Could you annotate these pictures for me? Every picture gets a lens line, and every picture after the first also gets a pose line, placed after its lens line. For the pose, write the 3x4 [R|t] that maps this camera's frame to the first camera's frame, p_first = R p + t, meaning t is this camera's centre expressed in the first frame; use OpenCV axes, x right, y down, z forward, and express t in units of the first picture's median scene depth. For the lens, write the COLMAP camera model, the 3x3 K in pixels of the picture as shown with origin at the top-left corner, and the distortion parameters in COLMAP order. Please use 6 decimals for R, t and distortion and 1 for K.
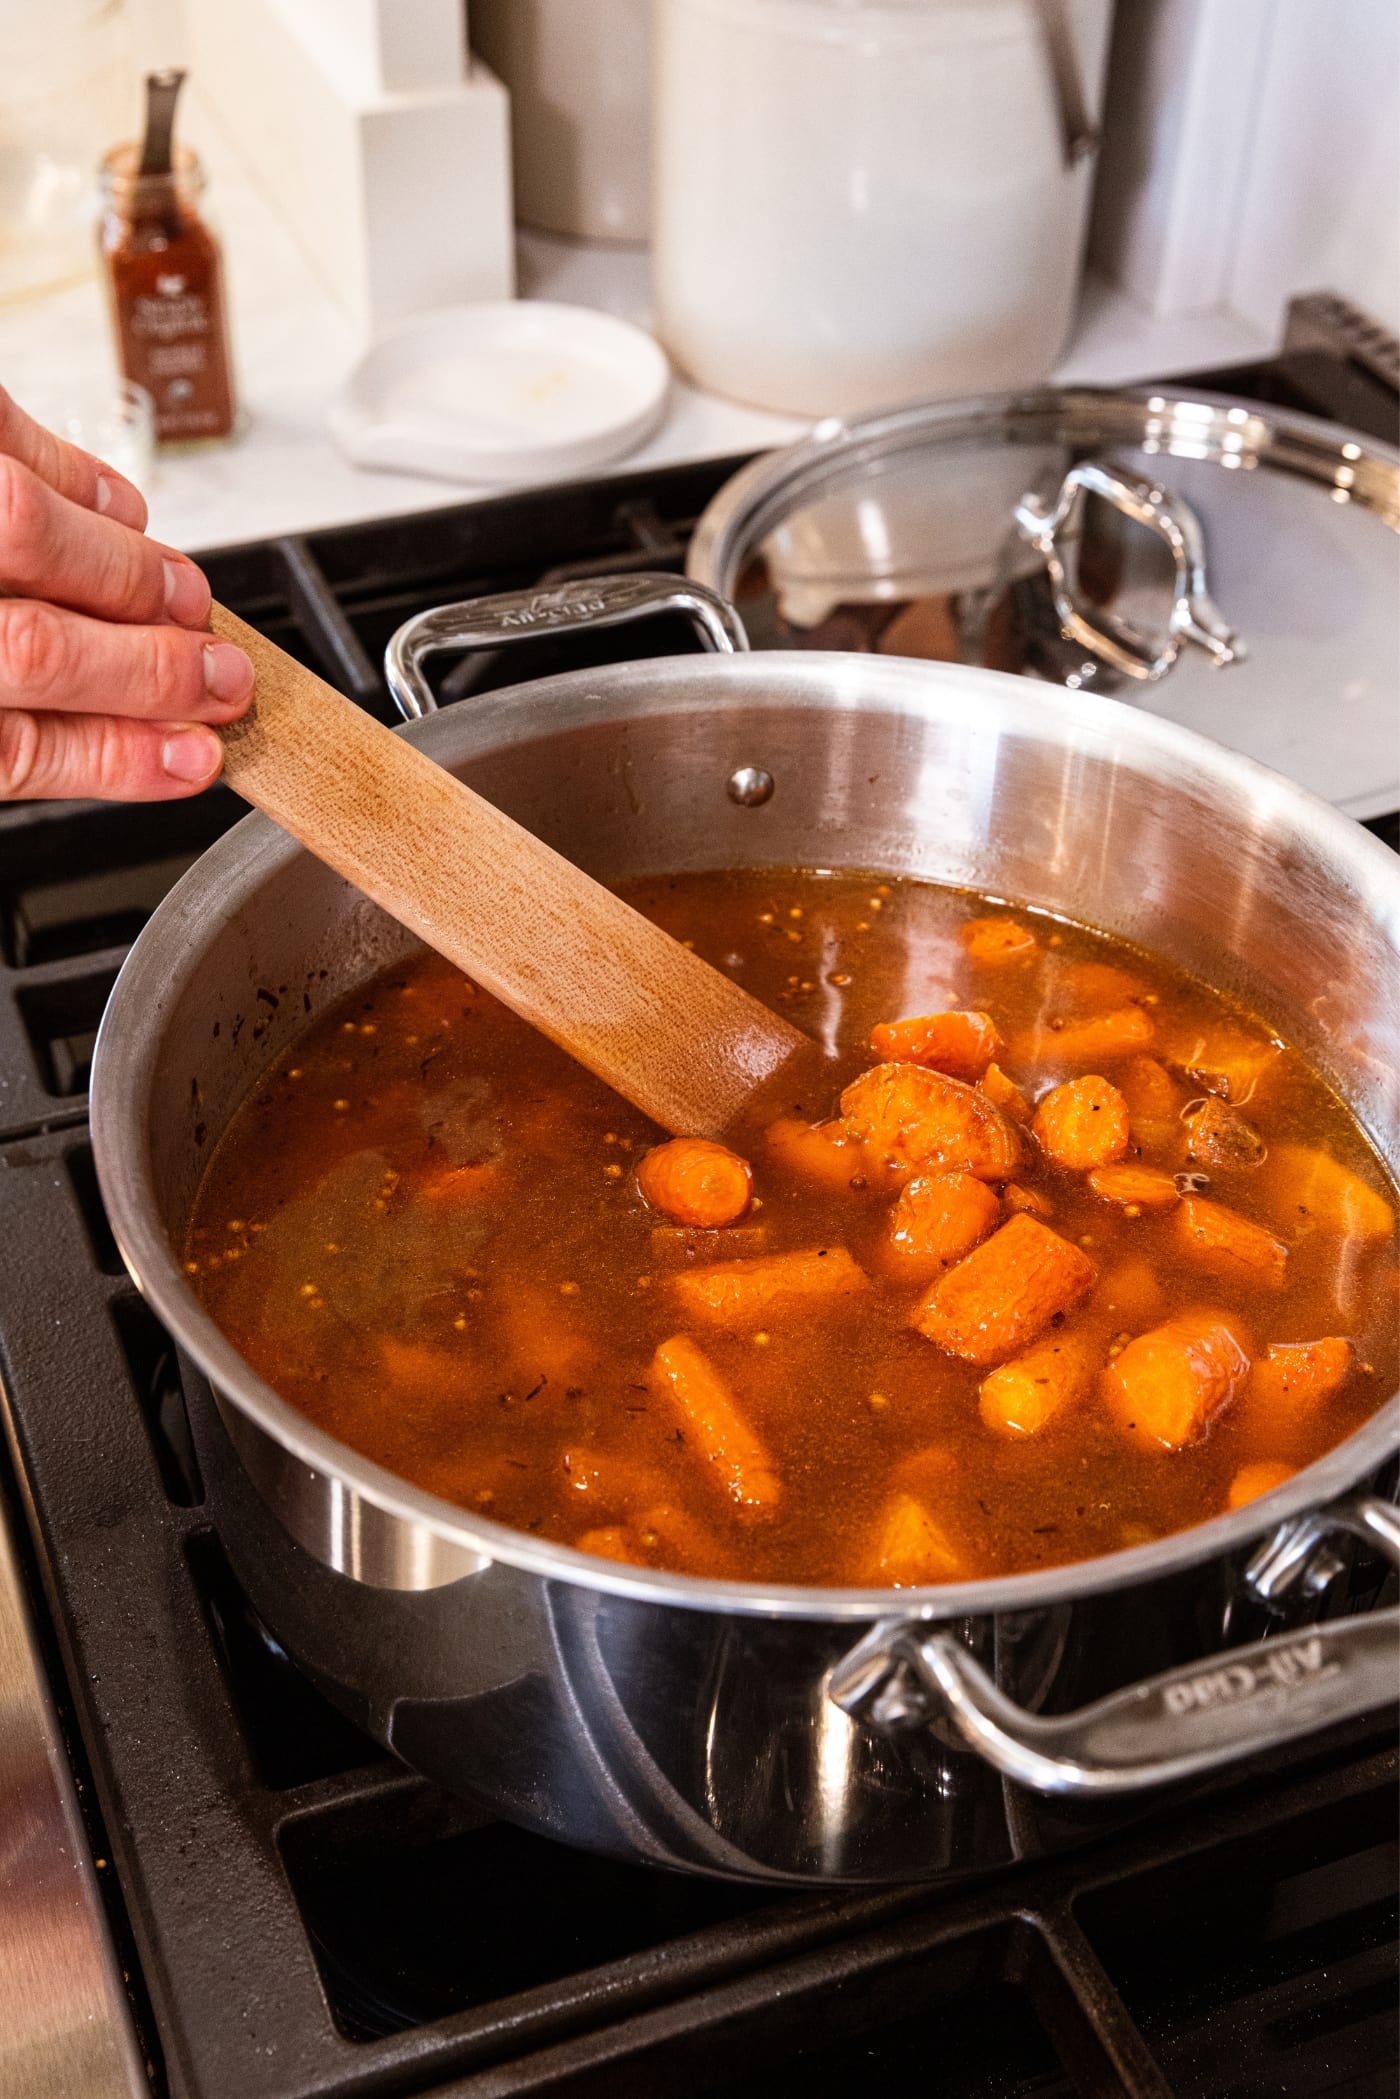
lens RADIAL K [[2499.7, 0, 700.0], [0, 2499.7, 1049.5], [0, 0, 1]] dist [0.012618, 0.038437]
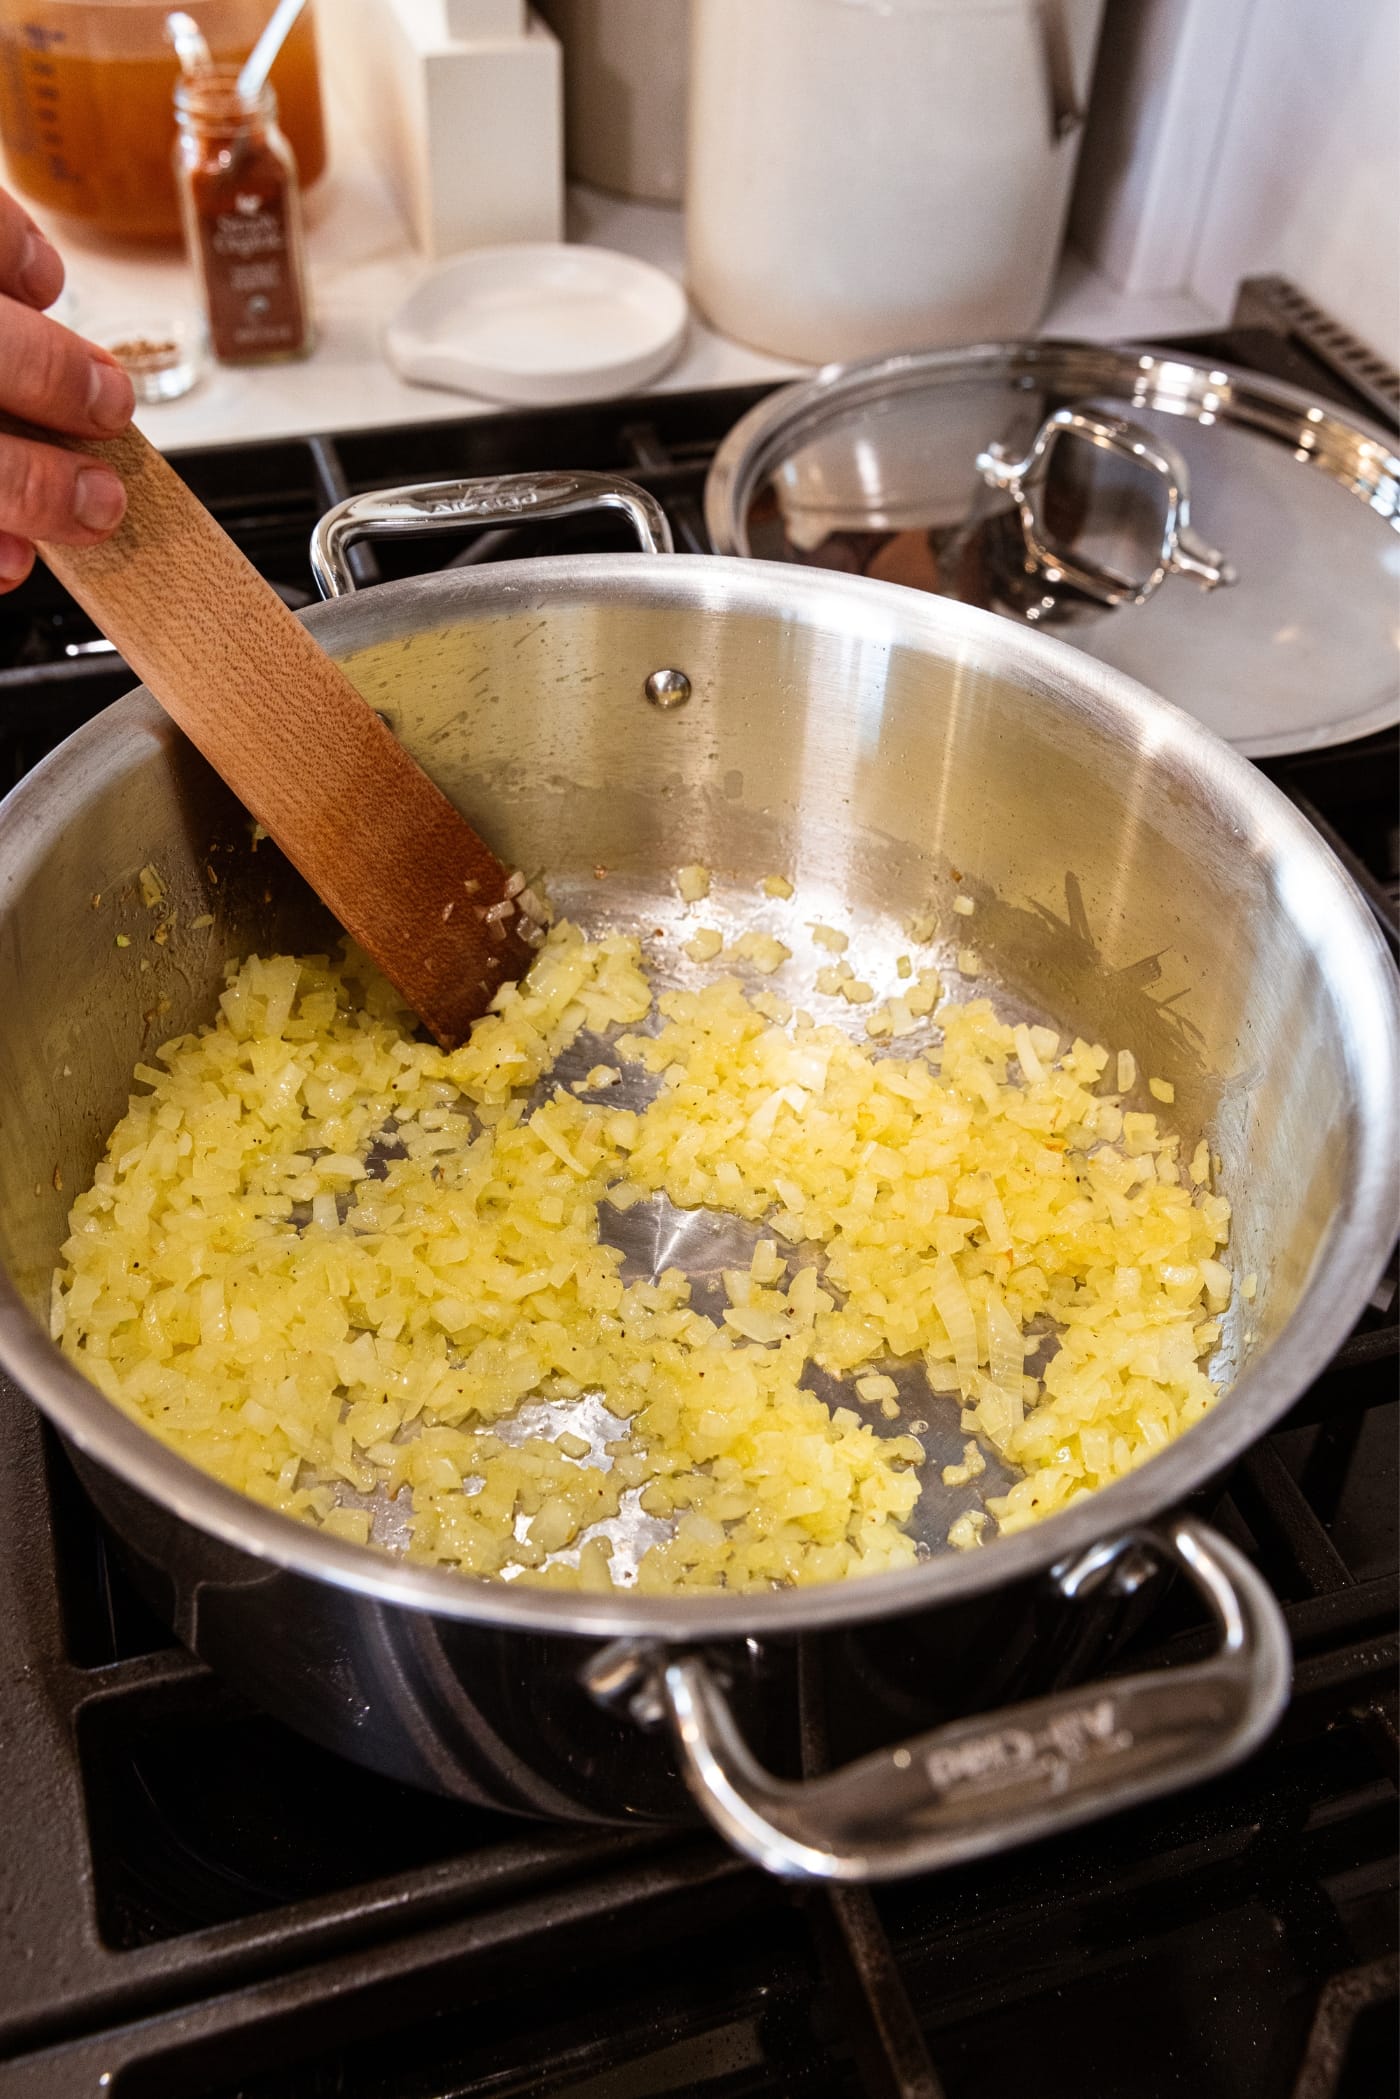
lens RADIAL K [[1841.1, 0, 693.2], [0, 1841.1, 1082.6], [0, 0, 1]] dist [0.001500, 0.001615]
pose [[0.997390, 0.066653, -0.027756, 0.037989], [-0.063210, 0.991871, 0.110437, -0.017062], [0.034891, -0.108394, 0.993496, 0.136614]]
